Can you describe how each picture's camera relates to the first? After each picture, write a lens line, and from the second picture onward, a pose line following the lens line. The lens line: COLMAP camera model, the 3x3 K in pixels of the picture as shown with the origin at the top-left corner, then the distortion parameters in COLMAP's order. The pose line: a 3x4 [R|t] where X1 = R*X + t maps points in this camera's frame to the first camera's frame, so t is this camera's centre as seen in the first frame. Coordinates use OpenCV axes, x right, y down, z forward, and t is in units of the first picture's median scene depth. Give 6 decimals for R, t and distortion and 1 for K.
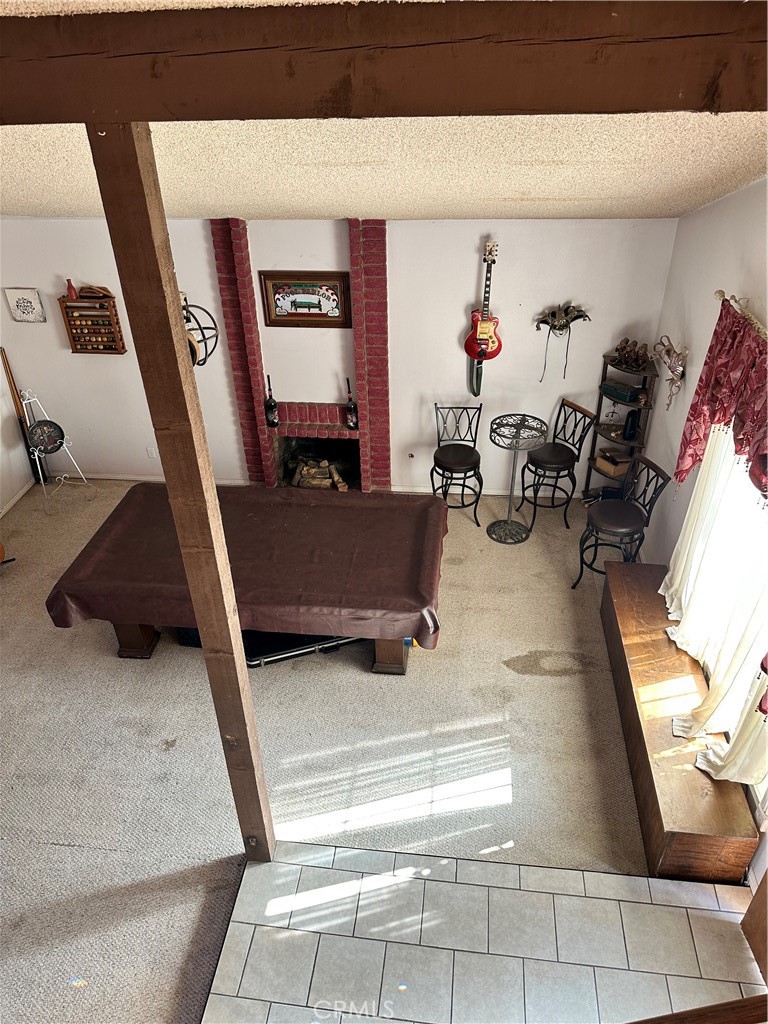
lens RADIAL K [[725.0, 0, 382.3], [0, 725.0, 509.1], [0, 0, 1]] dist [0.024781, -0.037035]
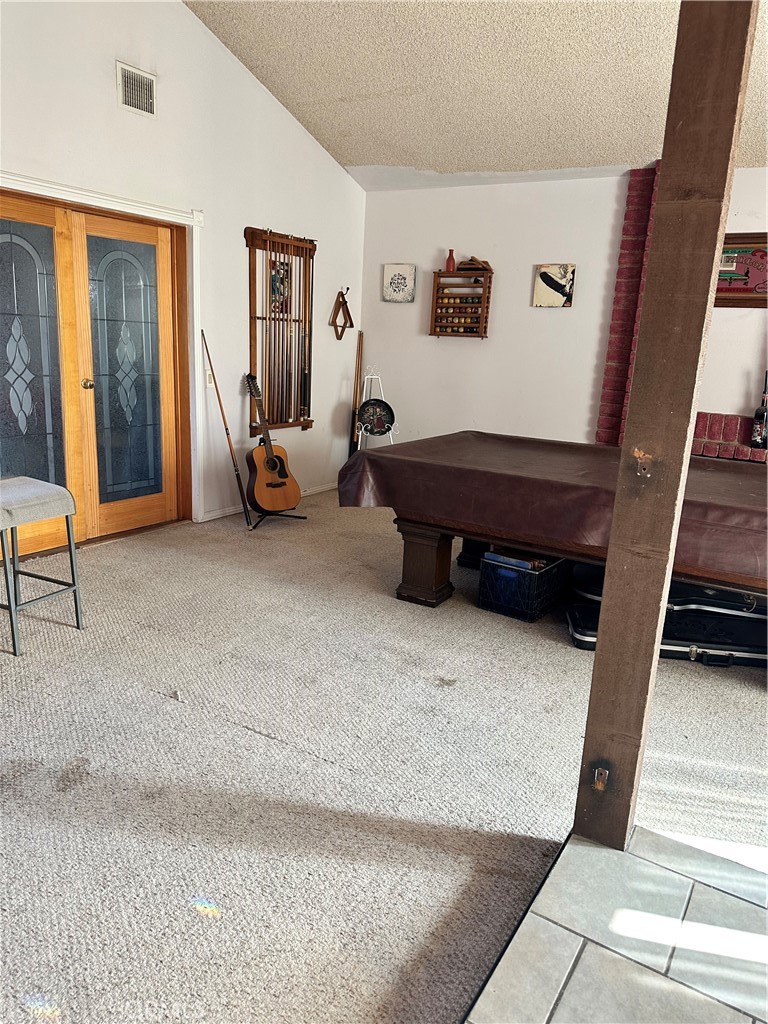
lens RADIAL K [[725.0, 0, 380.4], [0, 725.0, 515.6], [0, 0, 1]] dist [0.024781, -0.037035]
pose [[0.903988, 0.166223, -0.393923, -0.115033], [-0.291126, 0.914061, -0.282380, 0.368109], [0.313132, 0.369949, 0.874692, 0.362683]]
